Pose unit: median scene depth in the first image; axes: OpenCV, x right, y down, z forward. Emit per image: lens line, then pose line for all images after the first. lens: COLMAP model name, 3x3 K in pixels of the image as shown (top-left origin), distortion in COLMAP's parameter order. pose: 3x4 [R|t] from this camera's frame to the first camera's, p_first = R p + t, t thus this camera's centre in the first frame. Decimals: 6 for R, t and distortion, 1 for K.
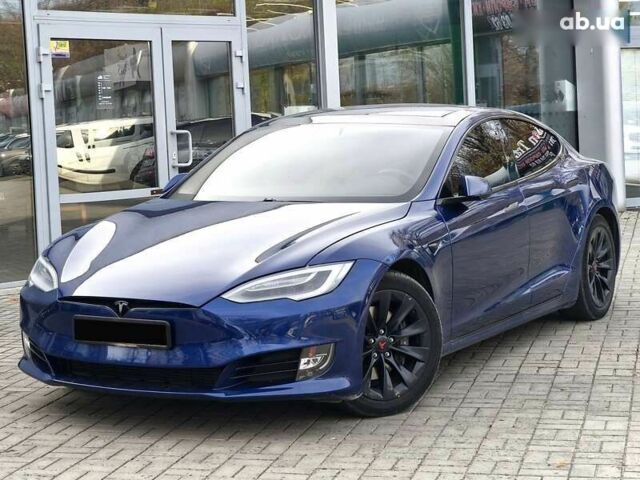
lens RADIAL K [[1492.8, 0, 320.0], [0, 1492.8, 240.0], [0, 0, 1]] dist [0.025638, -0.106348]
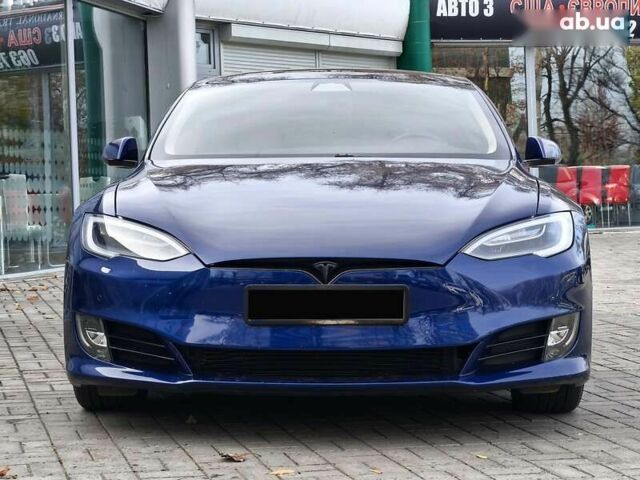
lens RADIAL K [[1492.8, 0, 320.0], [0, 1492.8, 240.0], [0, 0, 1]] dist [0.025638, -0.106348]
pose [[0.882037, 0.004832, 0.471156, -0.449687], [0.025158, 0.998038, -0.057333, 0.067728], [-0.470509, 0.062423, 0.880185, 0.340136]]
